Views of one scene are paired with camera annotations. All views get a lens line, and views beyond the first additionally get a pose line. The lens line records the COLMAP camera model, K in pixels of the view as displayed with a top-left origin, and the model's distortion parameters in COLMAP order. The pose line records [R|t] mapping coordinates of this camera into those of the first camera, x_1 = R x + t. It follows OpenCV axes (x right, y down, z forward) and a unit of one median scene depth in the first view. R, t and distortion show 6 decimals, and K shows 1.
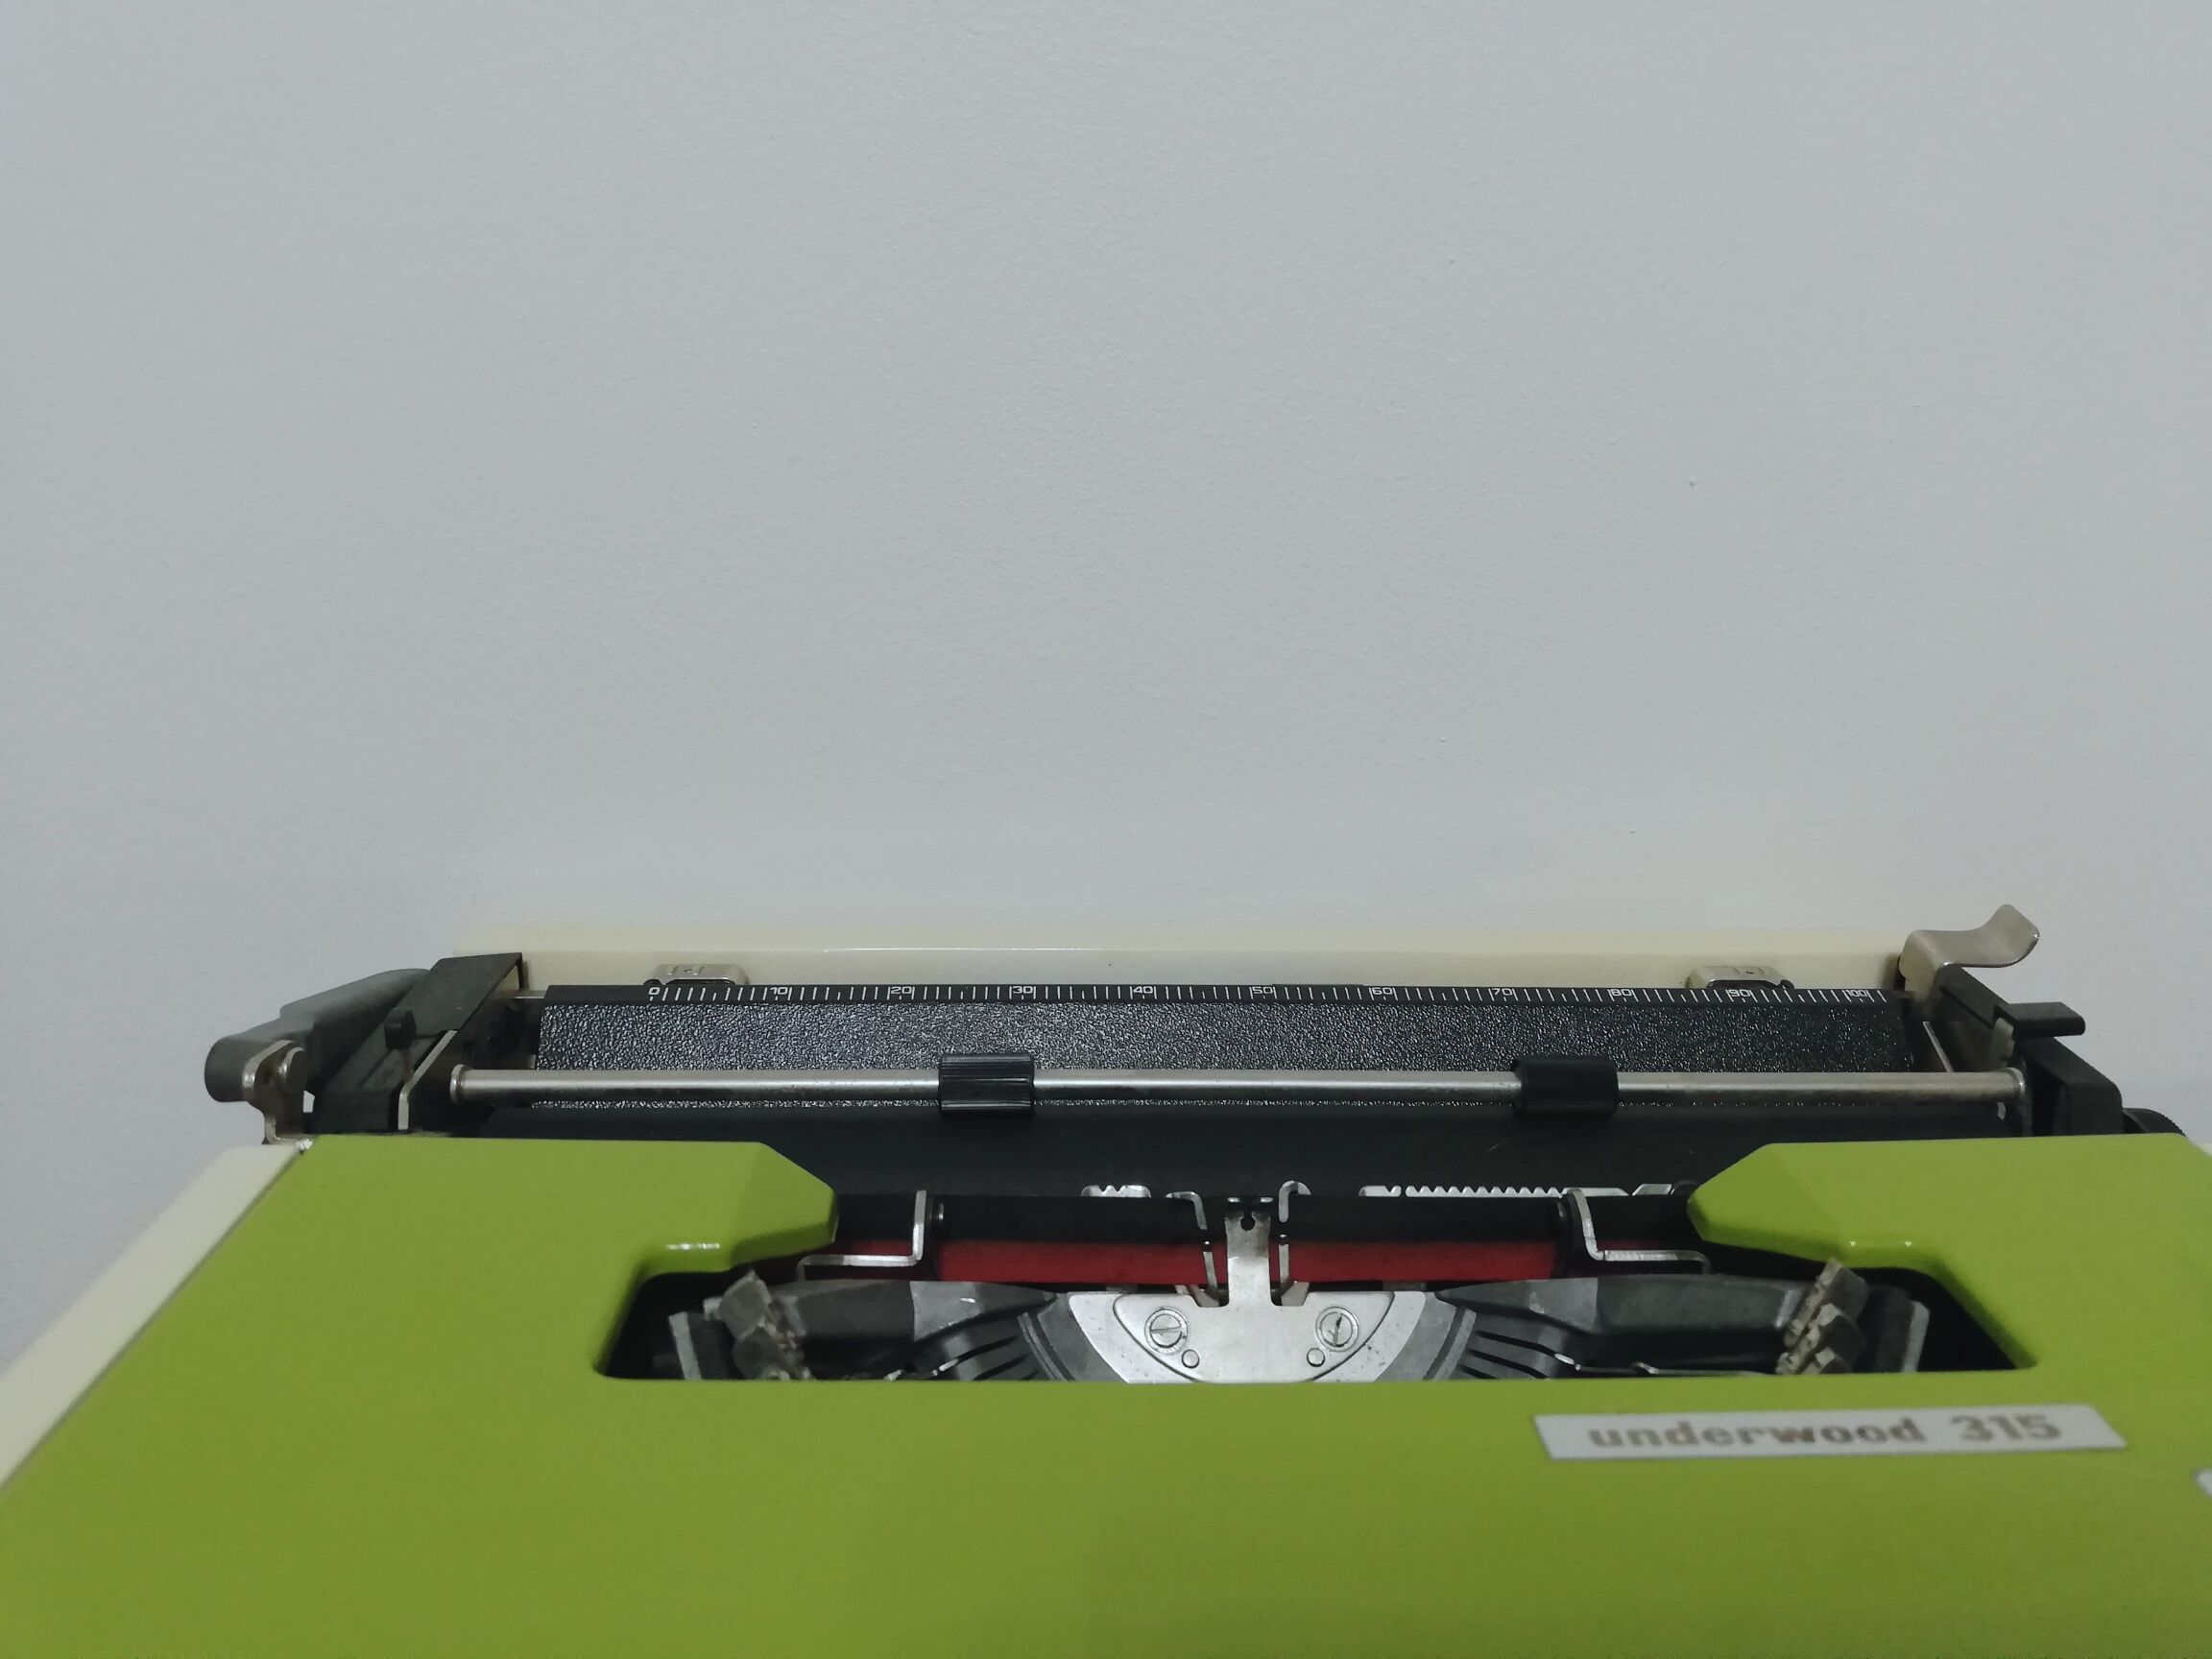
lens RADIAL K [[1653.5, 0, 1121.6], [0, 1653.5, 807.5], [0, 0, 1]] dist [0.127361, -0.322400]
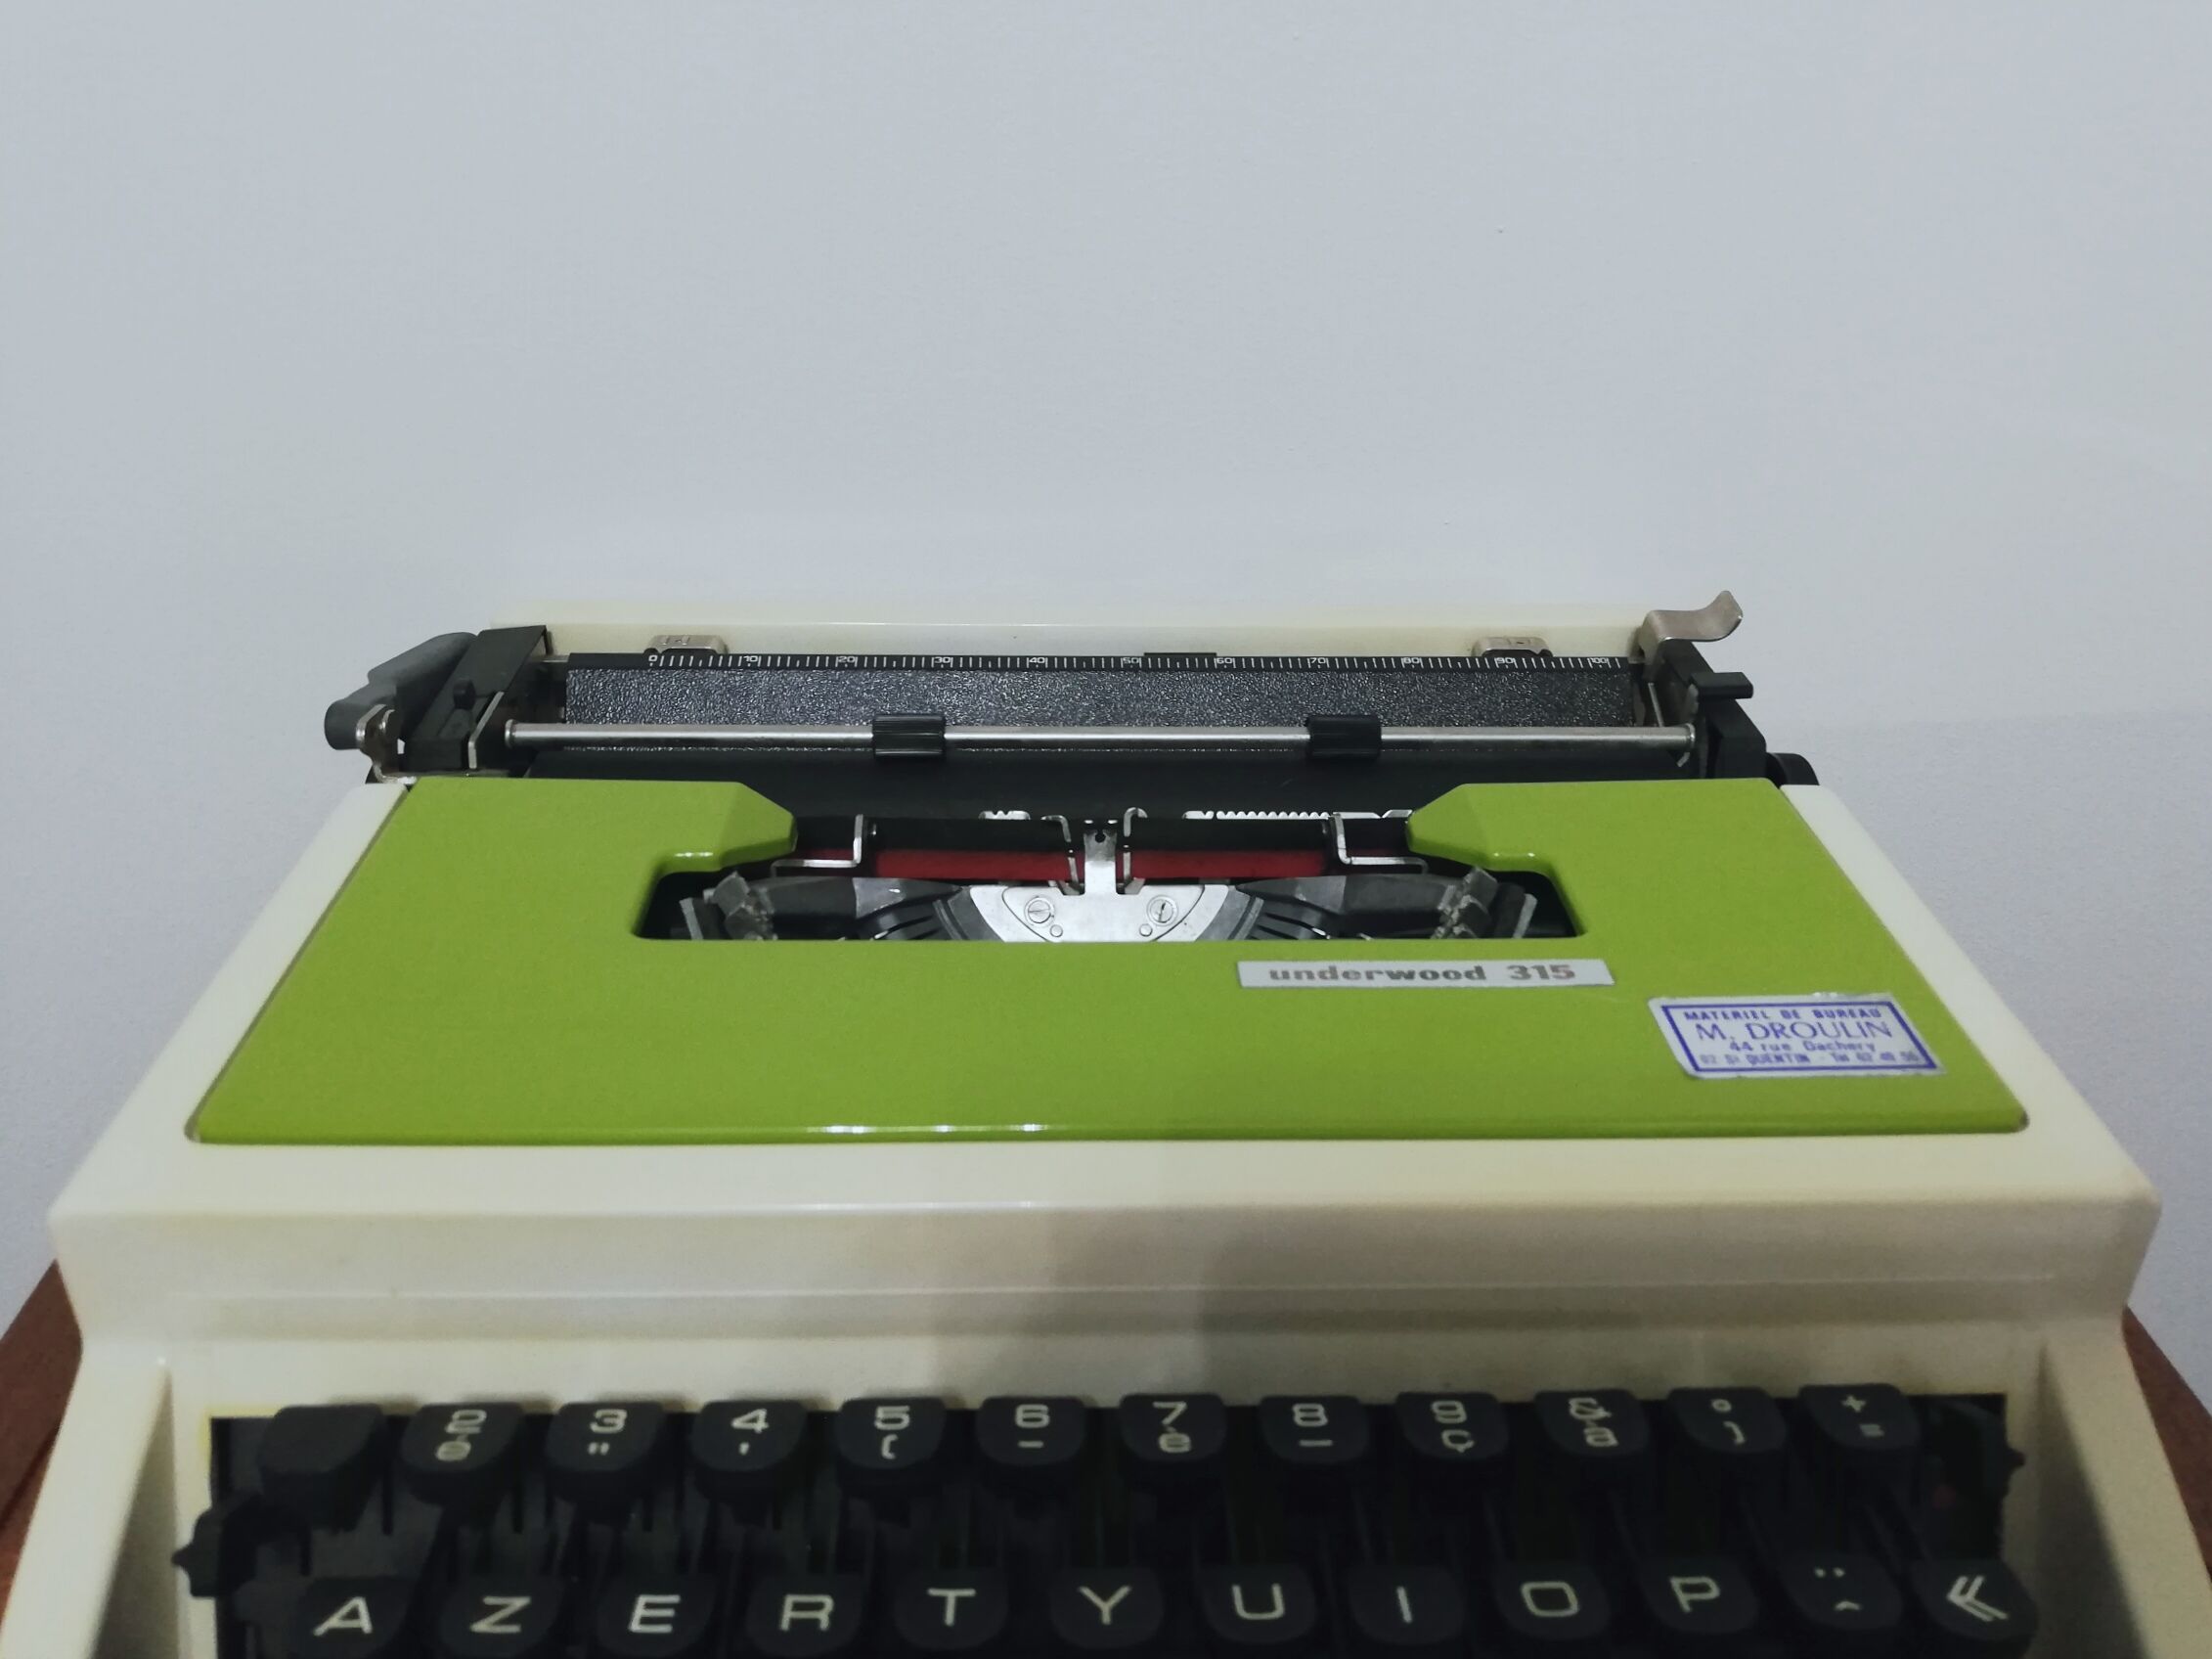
lens RADIAL K [[1653.7, 0, 1121.6], [0, 1653.7, 807.5], [0, 0, 1]] dist [0.127361, -0.322400]
pose [[0.999990, 0.002631, 0.003704, 0.087613], [-0.003429, 0.971904, 0.235354, -0.095071], [-0.002981, -0.235364, 0.971903, -0.317347]]
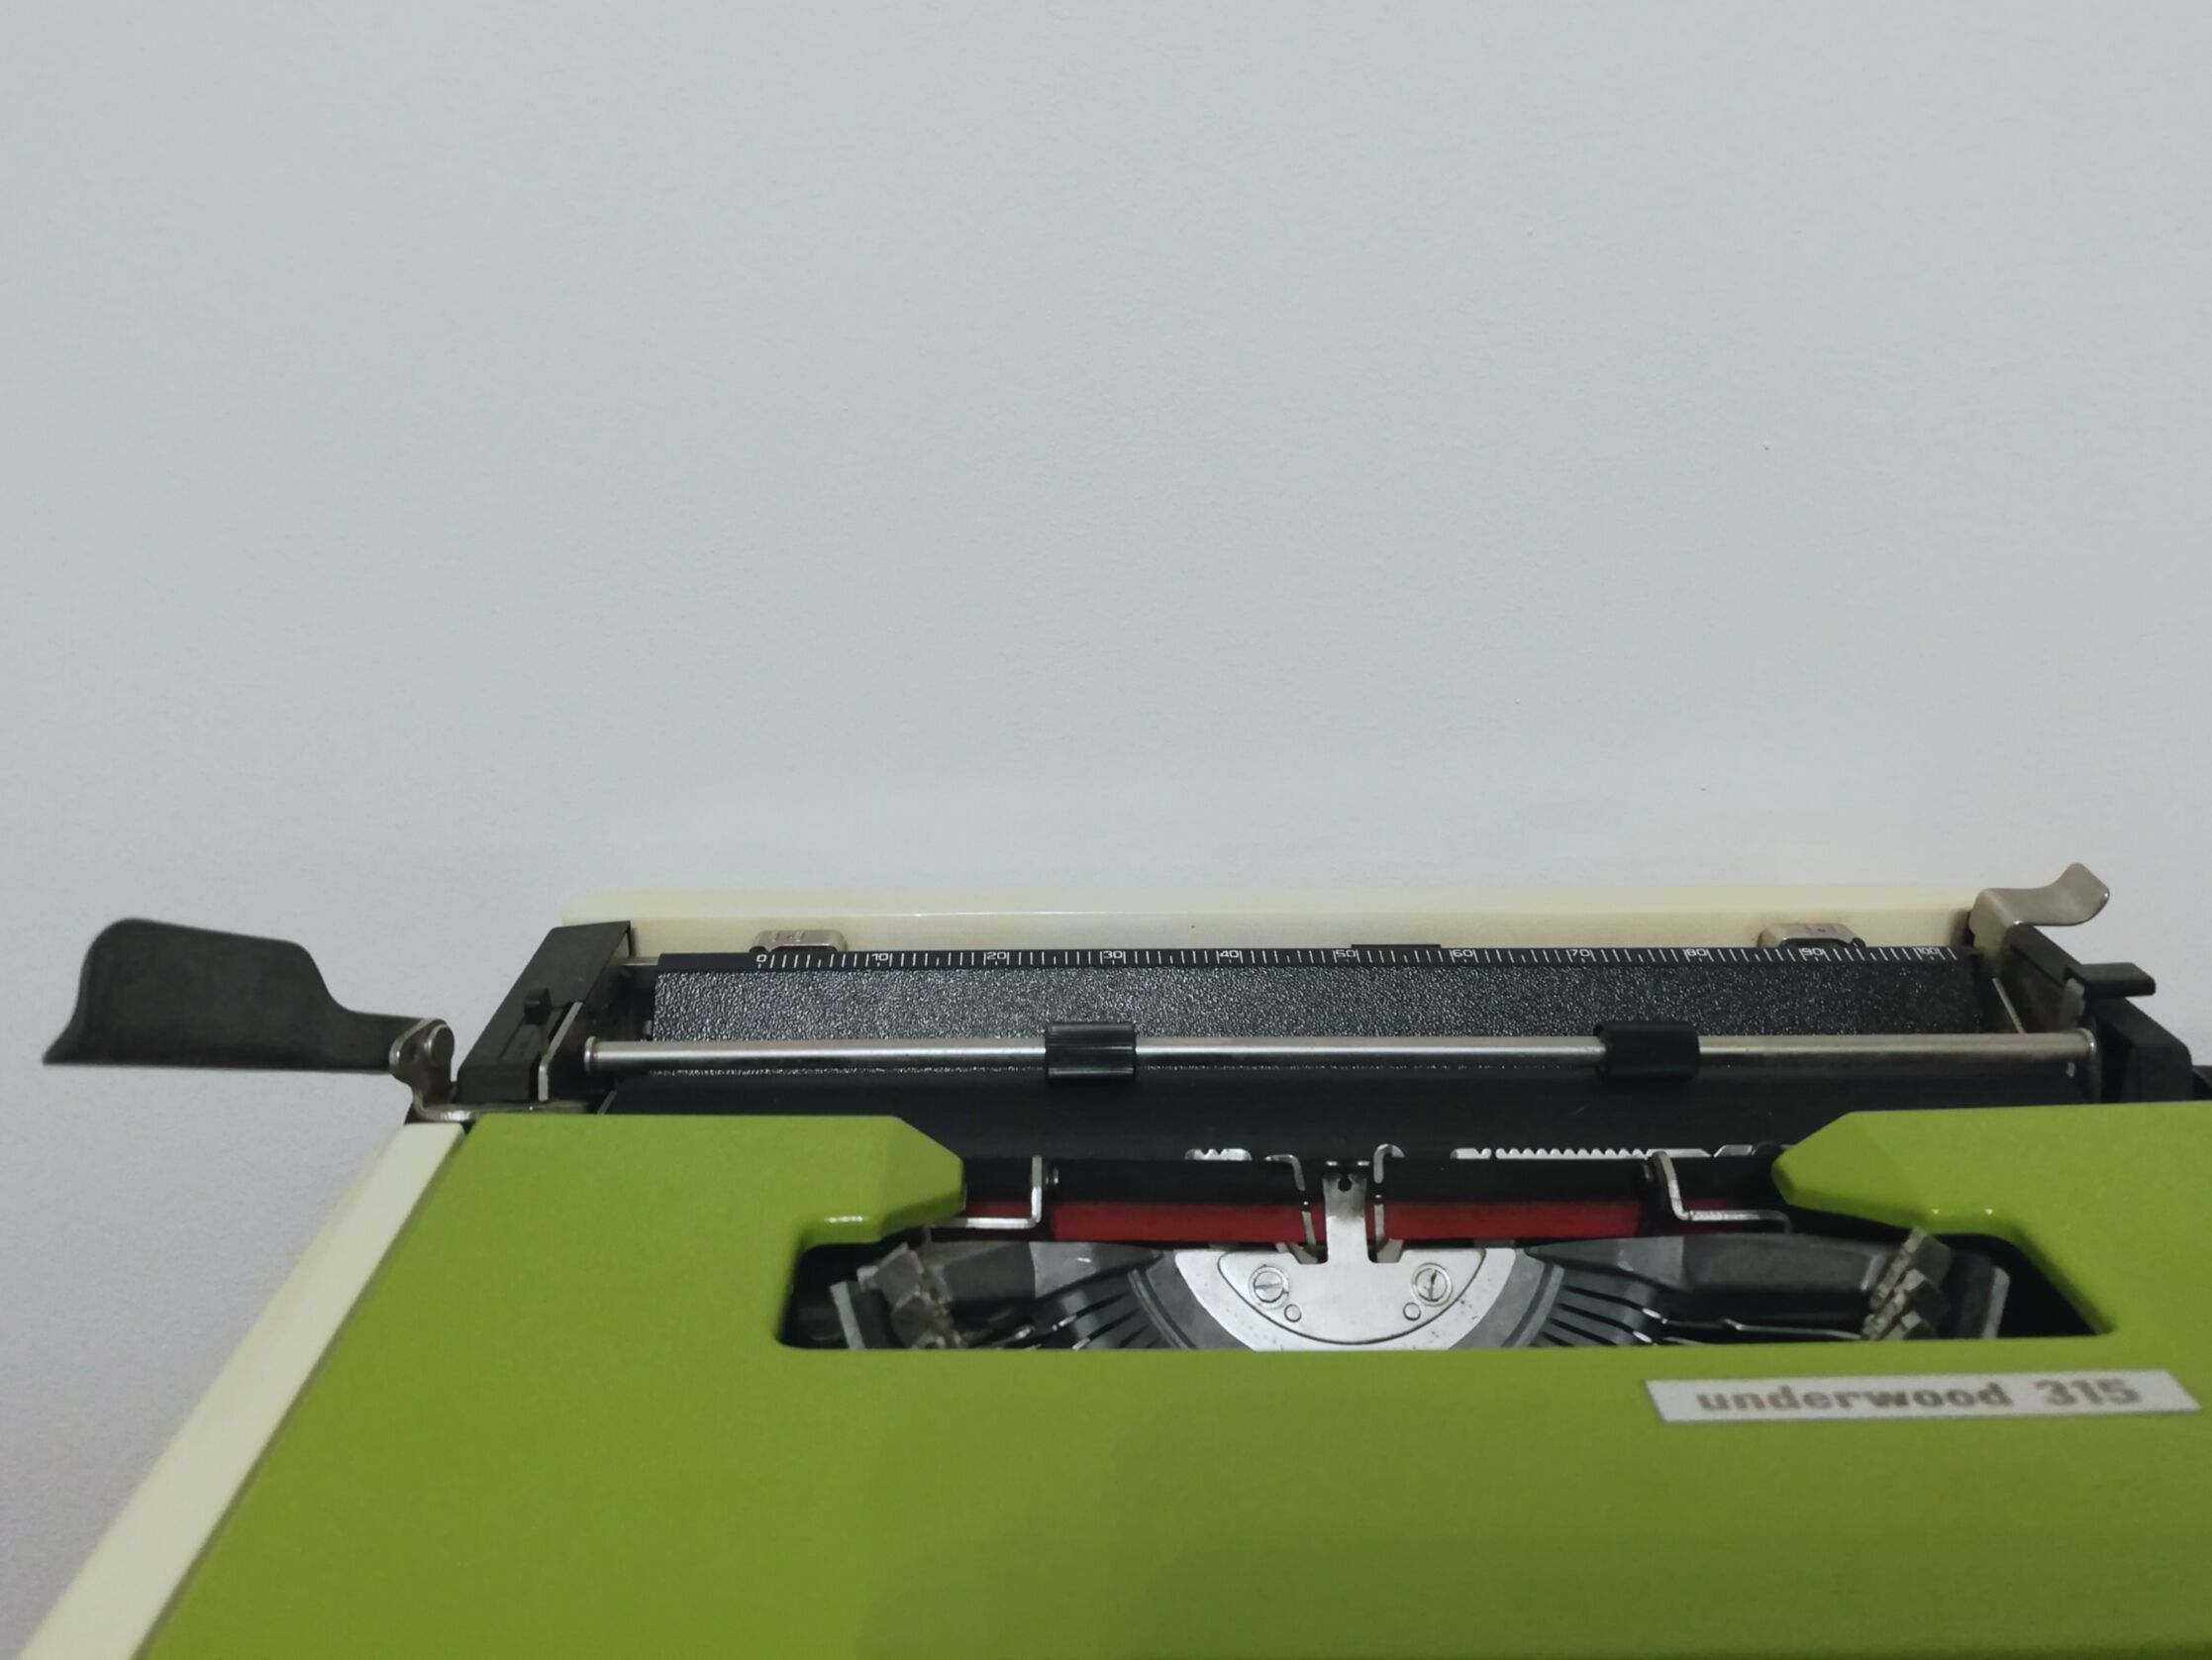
lens RADIAL K [[1696.6, 0, 1104.5], [0, 1696.6, 780.8], [0, 0, 1]] dist [0.112842, -0.246668]
pose [[0.999782, -0.008924, -0.018861, -0.052394], [0.009654, 0.999195, 0.038939, -0.047291], [0.018499, -0.039112, 0.999064, -0.066430]]
